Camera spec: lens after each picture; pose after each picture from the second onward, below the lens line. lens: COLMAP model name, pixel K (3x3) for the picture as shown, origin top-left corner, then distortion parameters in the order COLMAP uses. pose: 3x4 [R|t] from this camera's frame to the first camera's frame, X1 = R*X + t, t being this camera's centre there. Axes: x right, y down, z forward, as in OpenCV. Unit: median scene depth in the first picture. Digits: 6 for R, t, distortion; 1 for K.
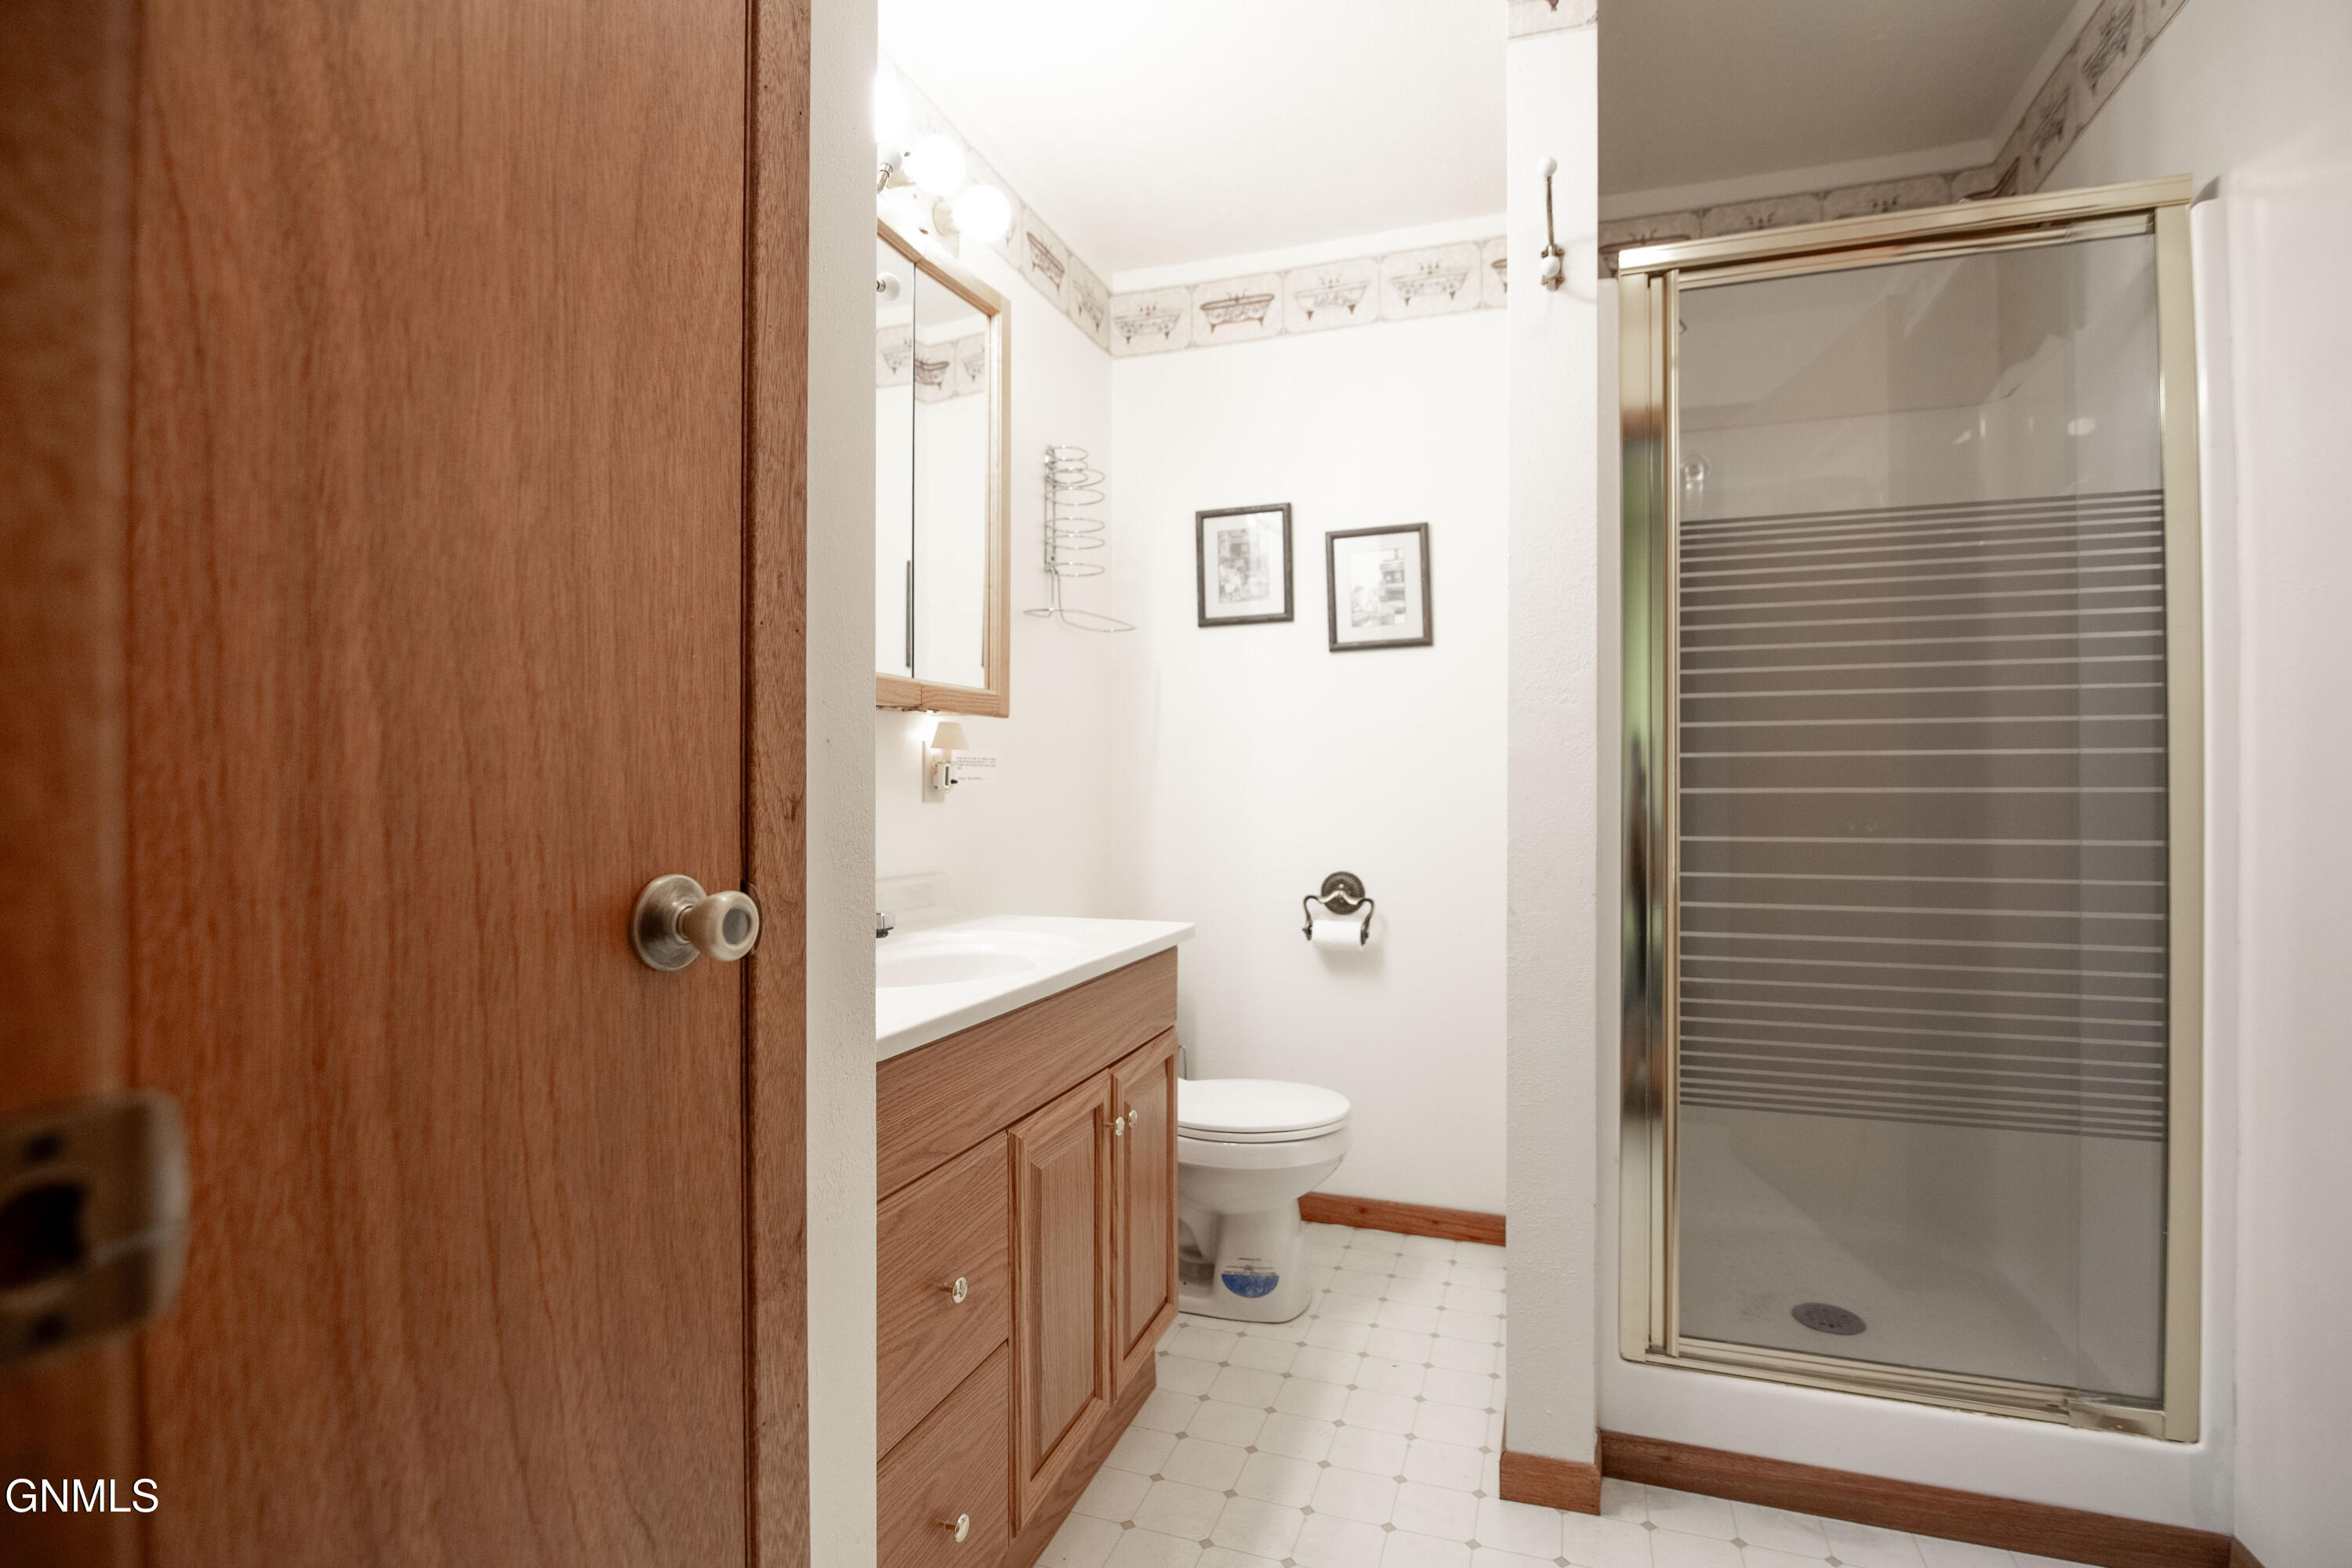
lens RADIAL K [[1058.0, 0, 1176.0], [0, 1058.0, 784.0], [0, 0, 1]] dist [0.000289, -0.016964]
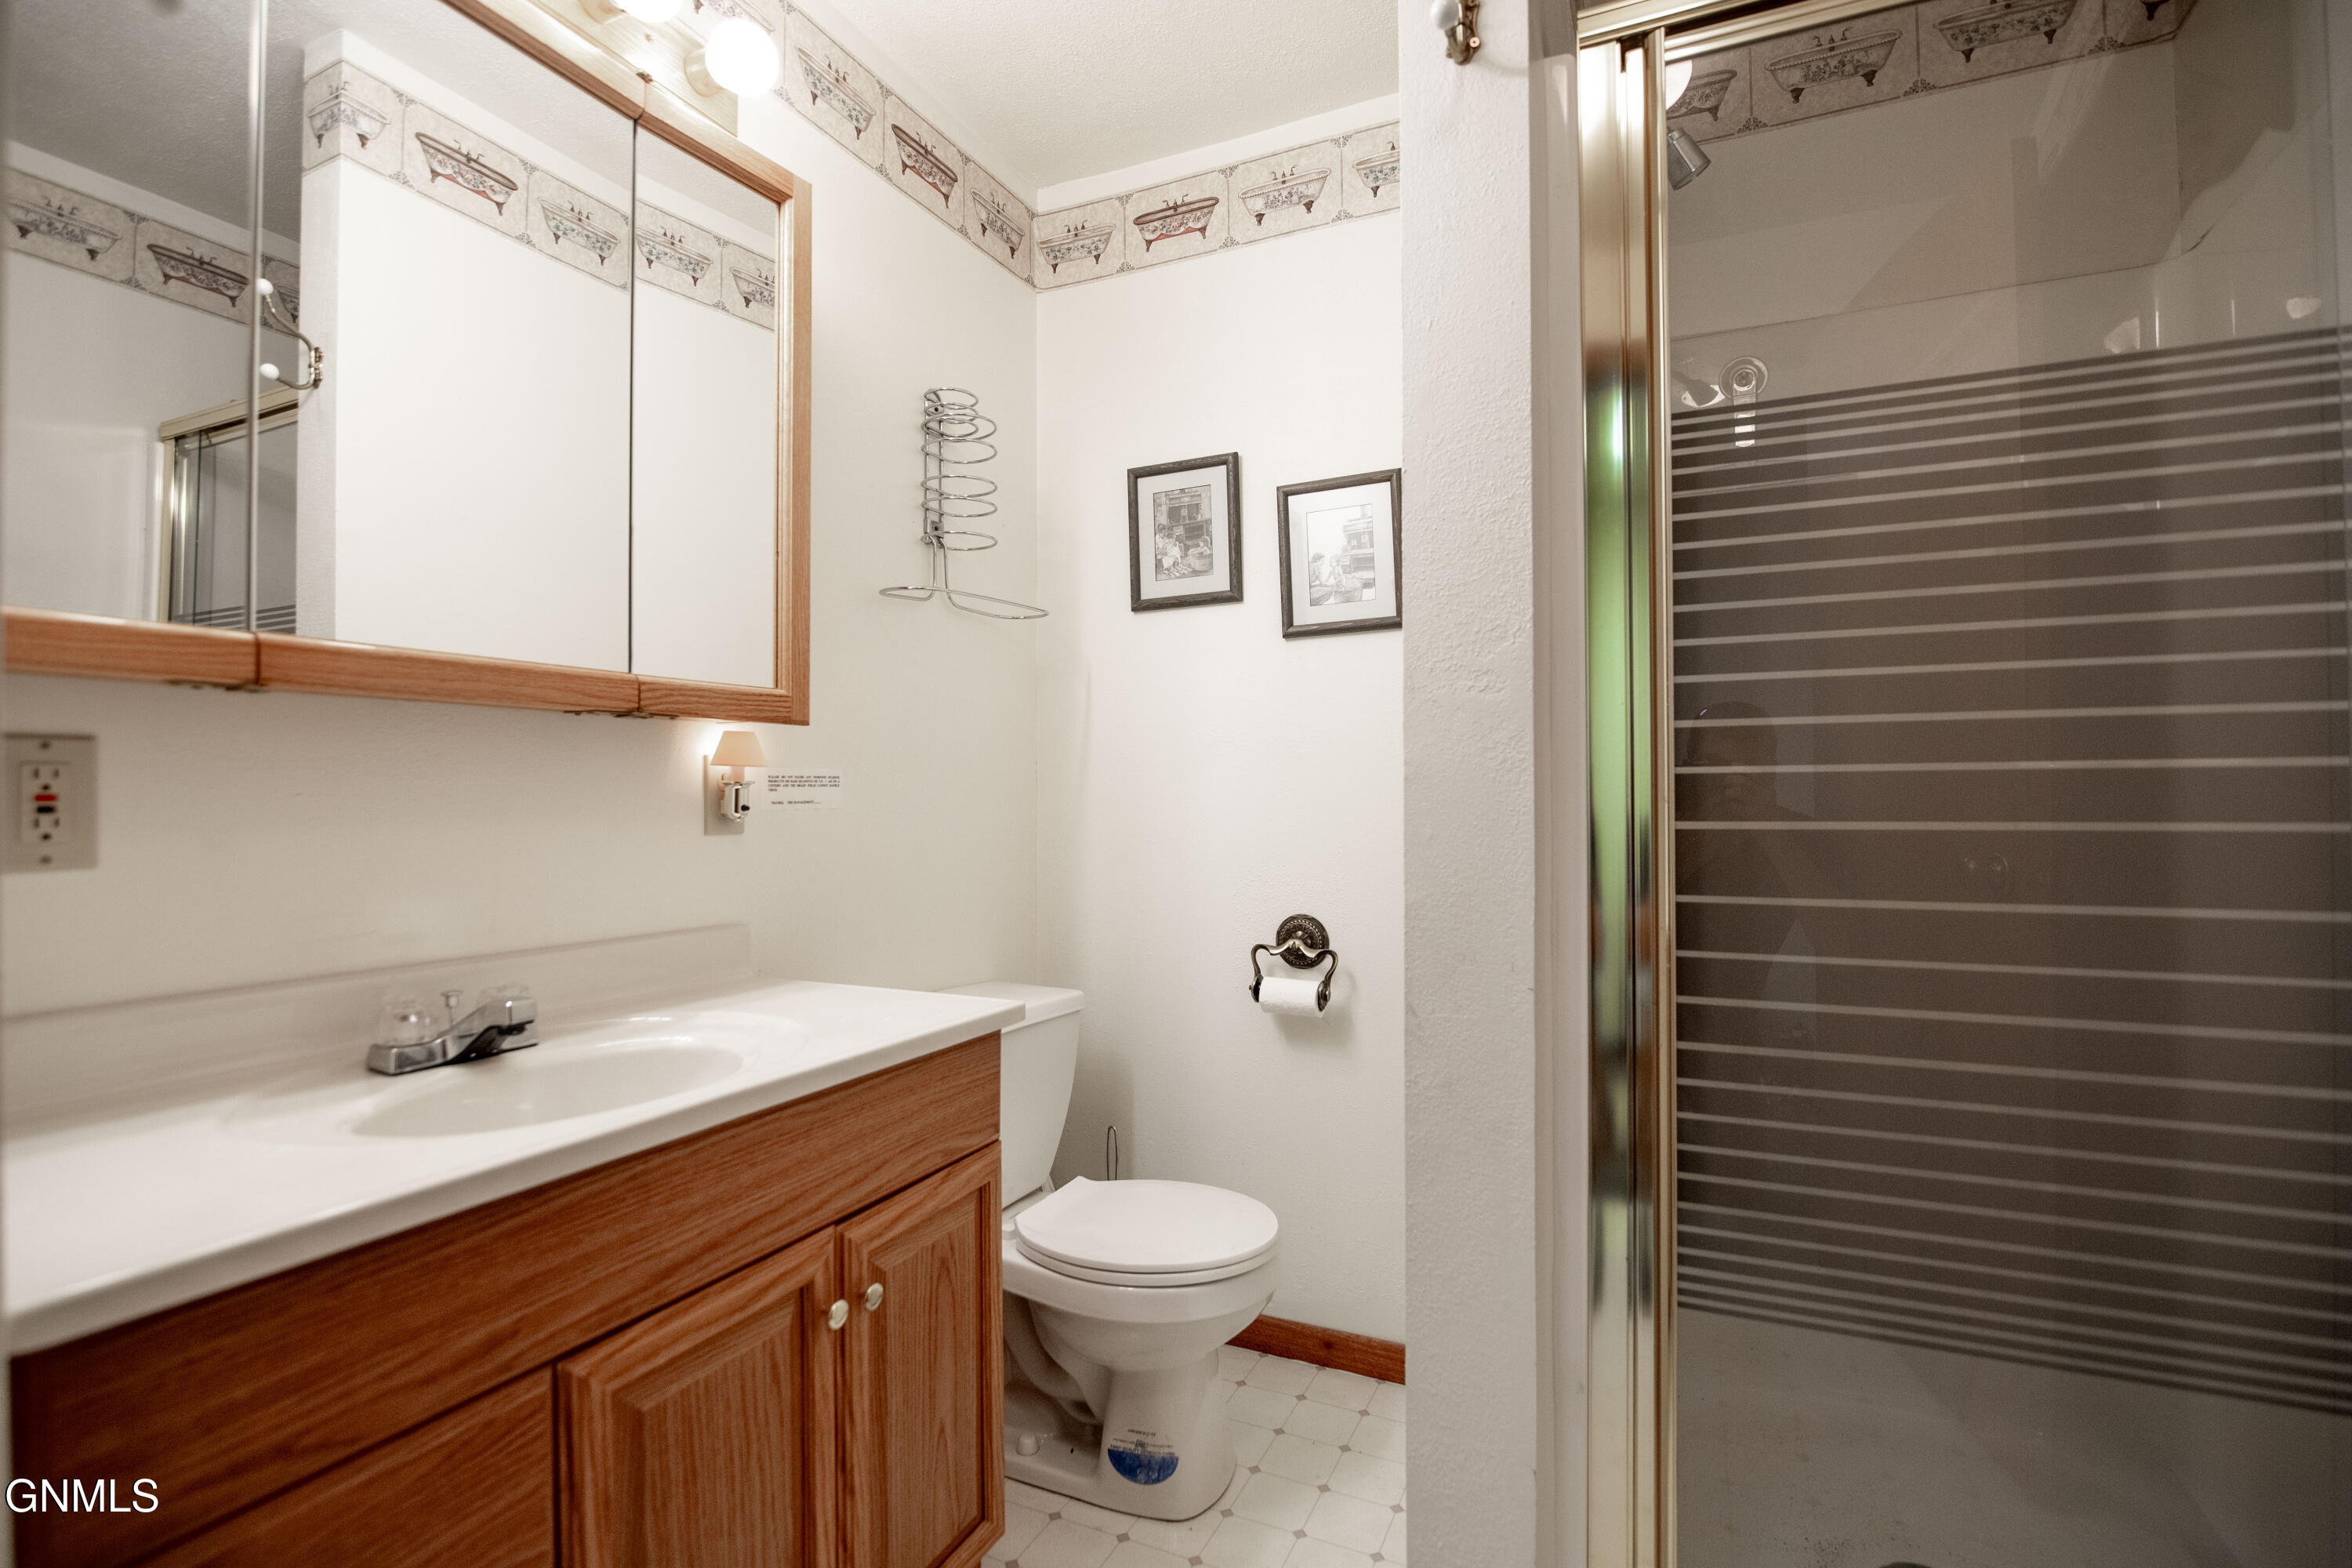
lens RADIAL K [[1103.2, 0, 1170.5], [0, 1103.2, 787.7], [0, 0, 1]] dist [-0.009608, -0.000831]
pose [[0.996901, -0.006425, -0.078409, 0.128685], [0.006005, 0.999966, -0.005589, -0.008484], [0.078442, 0.005101, 0.996906, 0.174120]]
